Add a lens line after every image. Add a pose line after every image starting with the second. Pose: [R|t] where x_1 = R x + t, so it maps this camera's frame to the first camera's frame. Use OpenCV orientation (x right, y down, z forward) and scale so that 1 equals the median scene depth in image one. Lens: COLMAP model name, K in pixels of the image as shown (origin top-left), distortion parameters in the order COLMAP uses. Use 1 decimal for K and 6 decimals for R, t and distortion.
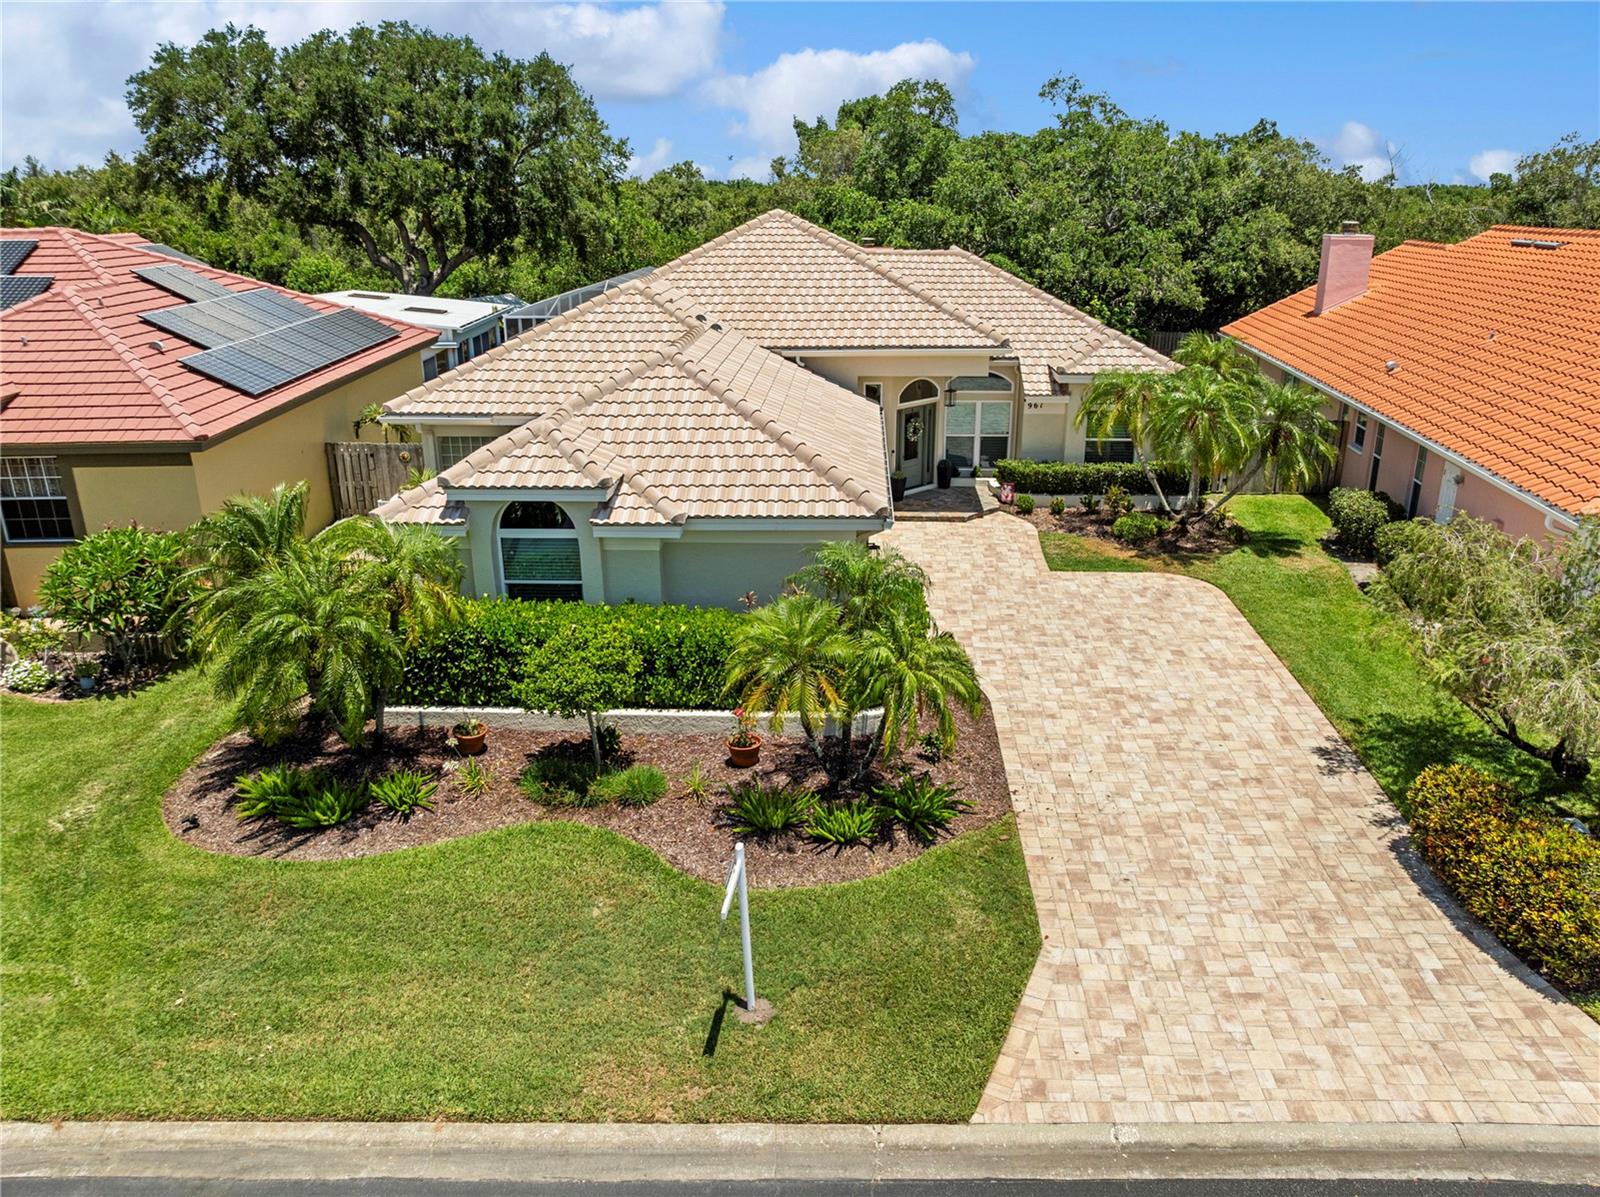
lens RADIAL K [[1126.6, 0, 811.5], [0, 1126.6, 600.4], [0, 0, 1]] dist [-0.036667, -0.002353]
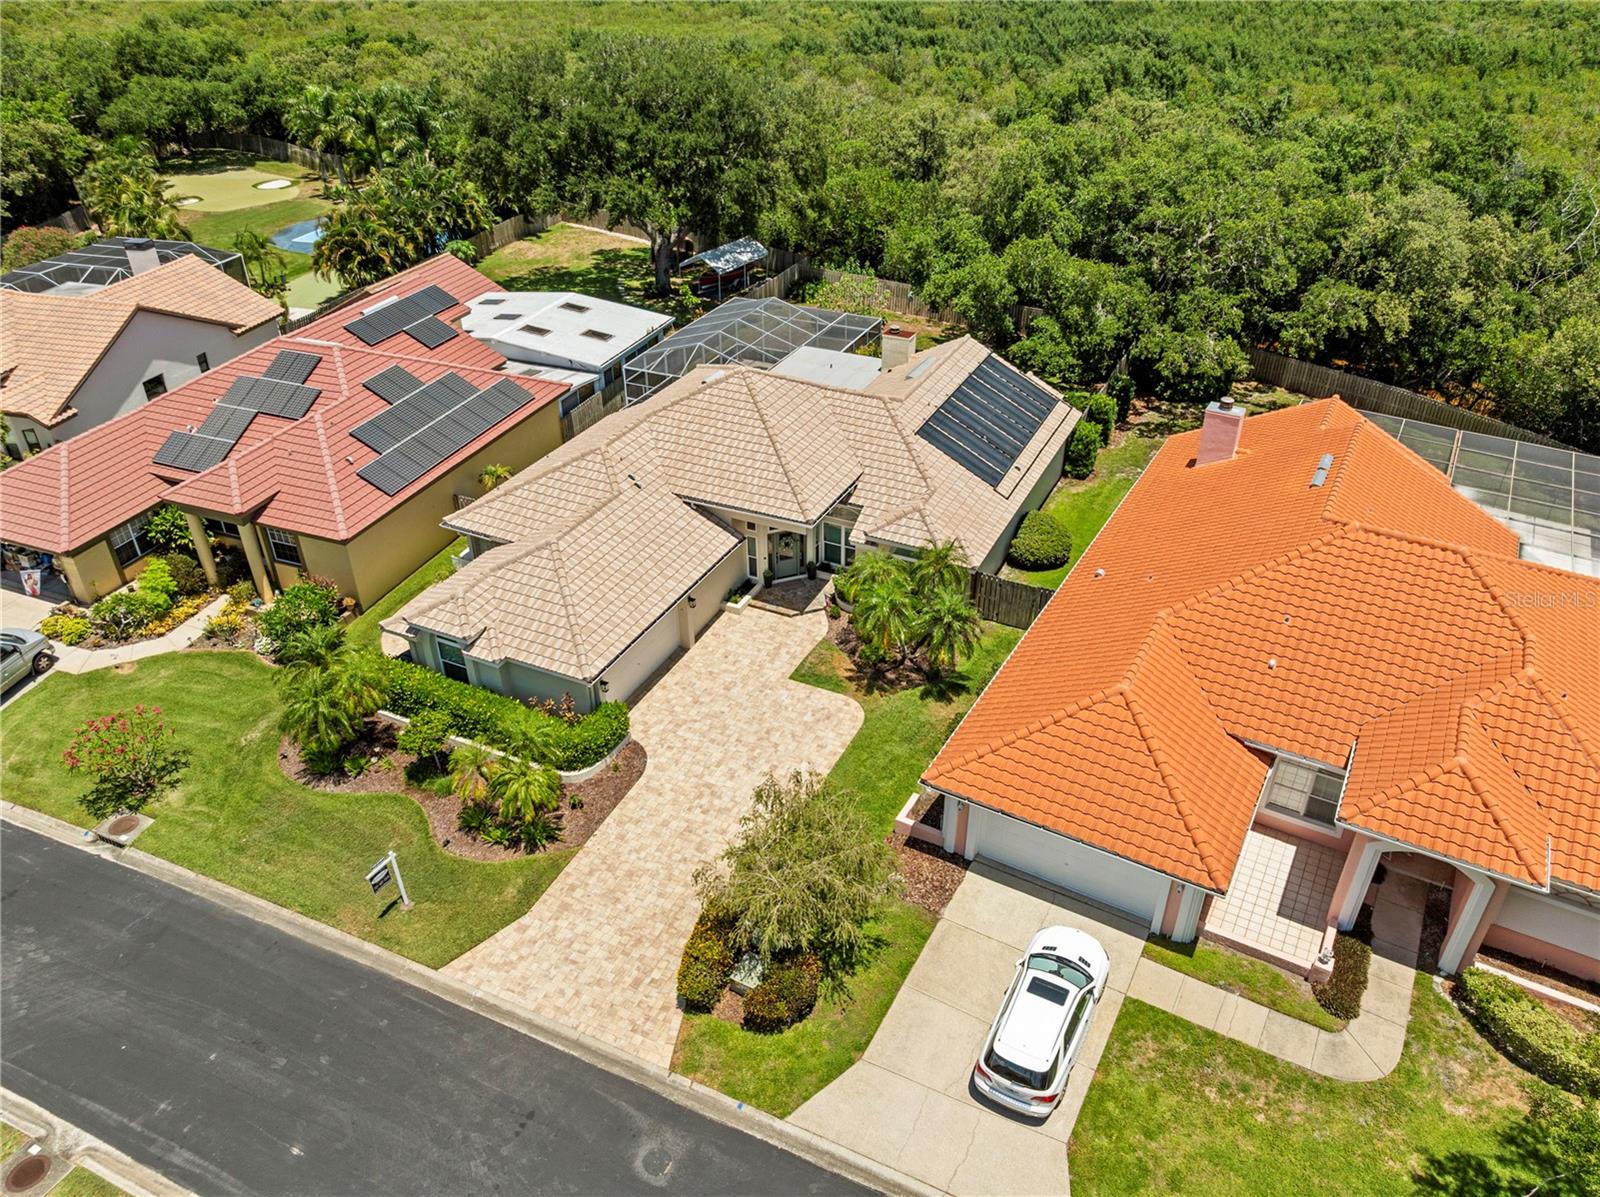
lens RADIAL K [[1126.6, 0, 811.5], [0, 1126.6, 600.4], [0, 0, 1]] dist [-0.036667, -0.002353]
pose [[0.919902, 0.215269, -0.327781, 0.755508], [-0.135772, 0.958997, 0.248779, -0.546361], [0.367895, -0.184348, 0.911410, -0.454115]]
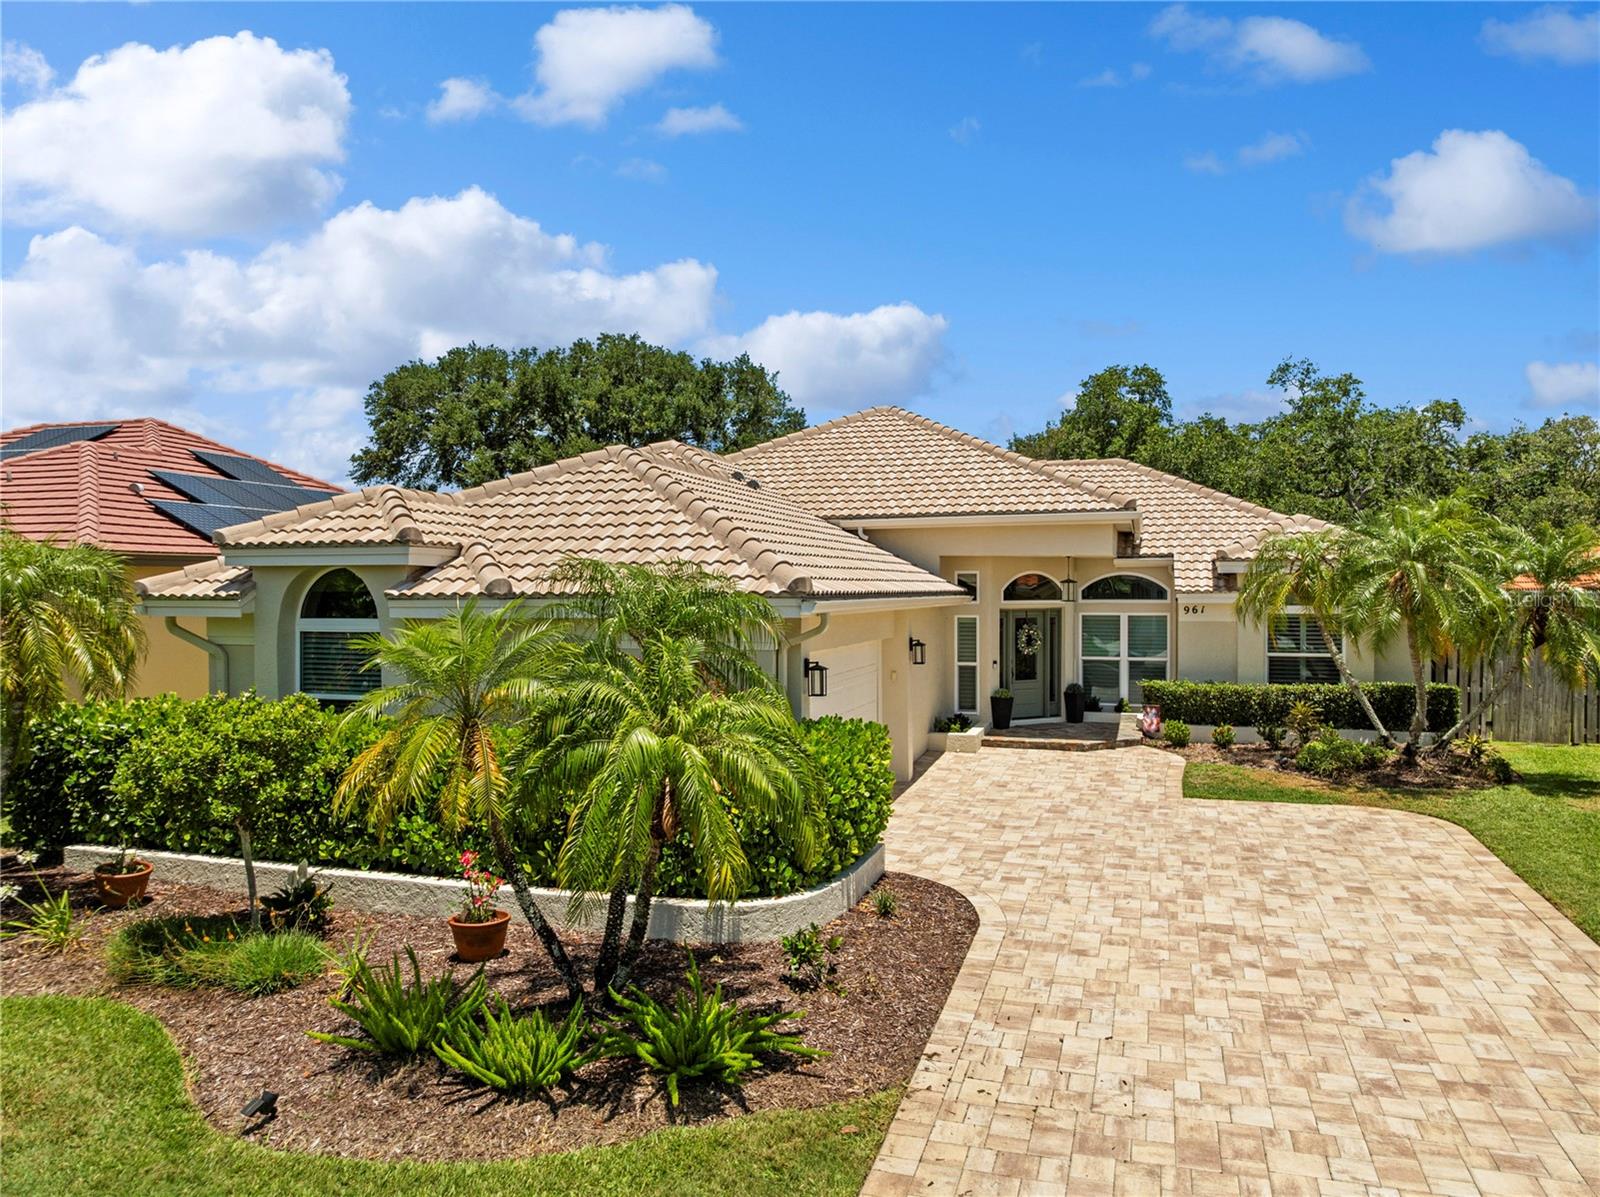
lens RADIAL K [[1127.8, 0, 810.3], [0, 1127.8, 600.7], [0, 0, 1]] dist [-0.046723, 0.014879]
pose [[0.968157, 0.005383, -0.250288, 0.164782], [-0.087582, 0.943873, -0.318485, 0.093855], [0.234525, 0.330264, 0.914289, 0.308143]]
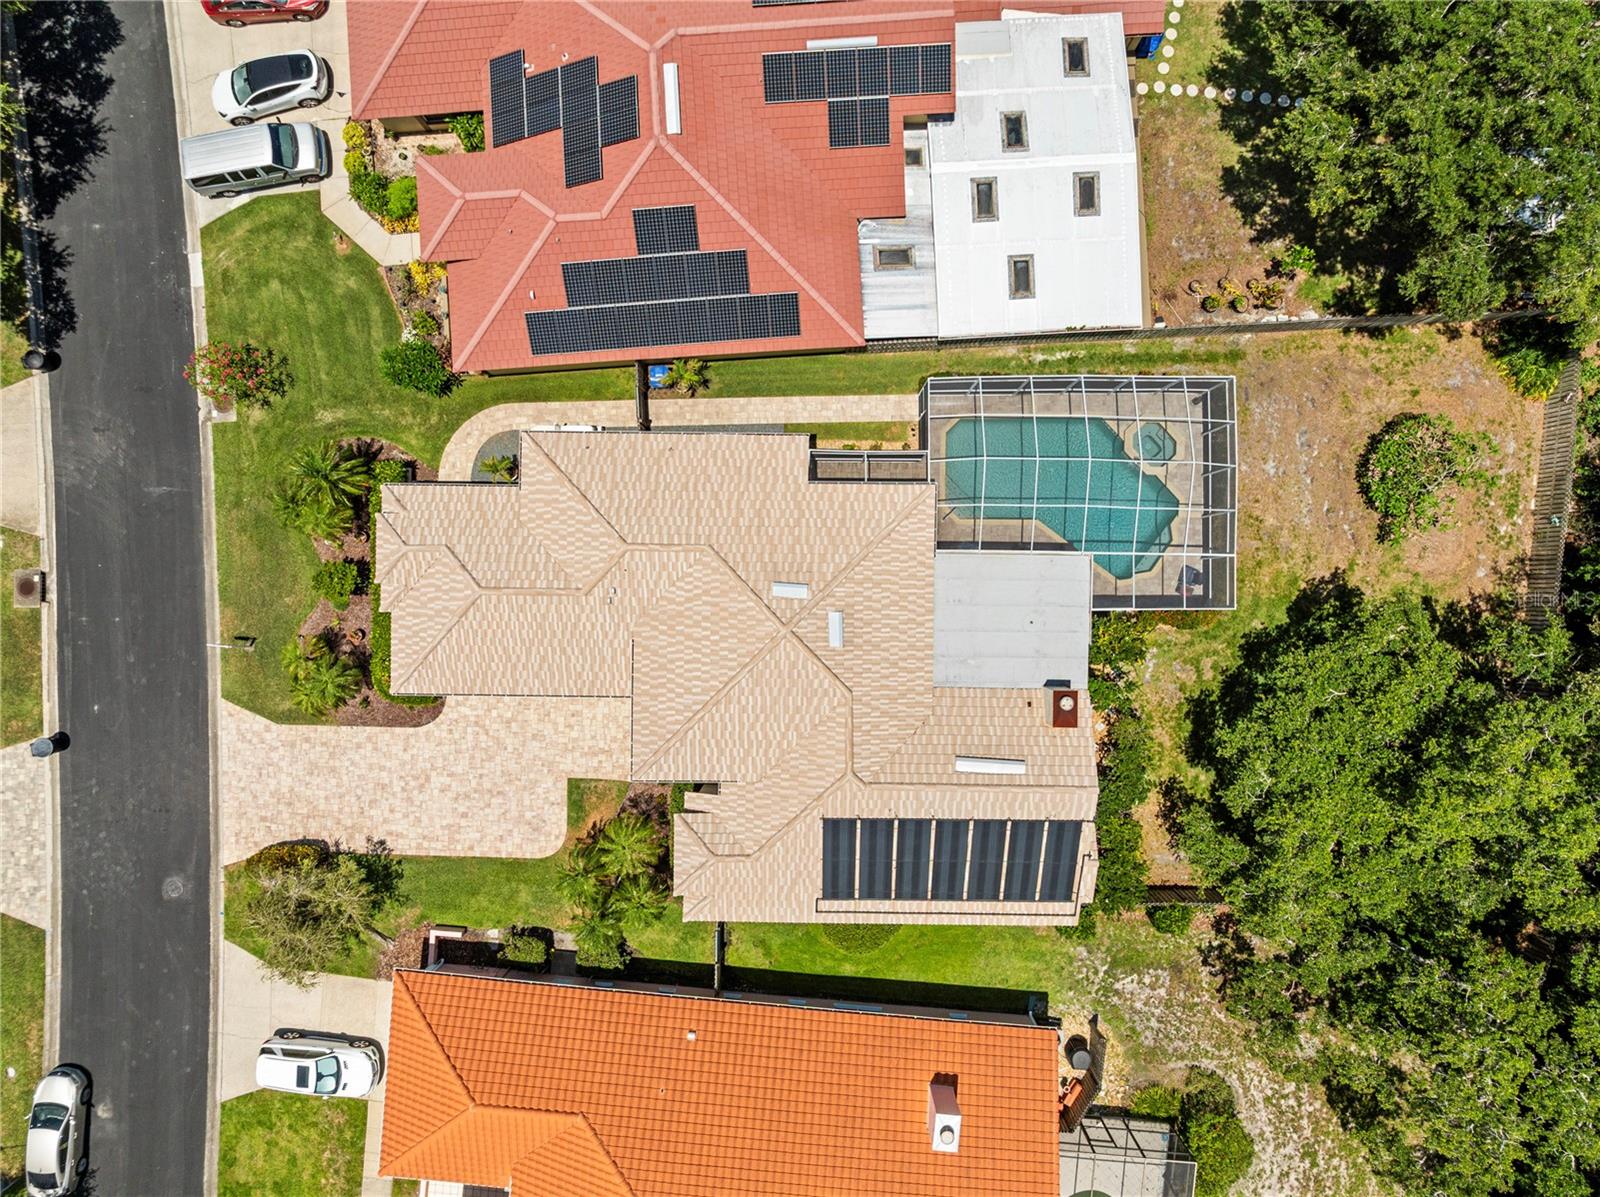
lens RADIAL K [[1127.8, 0, 810.3], [0, 1127.8, 600.7], [0, 0, 1]] dist [-0.046723, 0.014879]
pose [[0.029323, 0.999526, 0.009385, -0.094998], [-0.338556, 0.001098, 0.940946, -1.968081], [0.940489, -0.030769, 0.338428, 0.751571]]
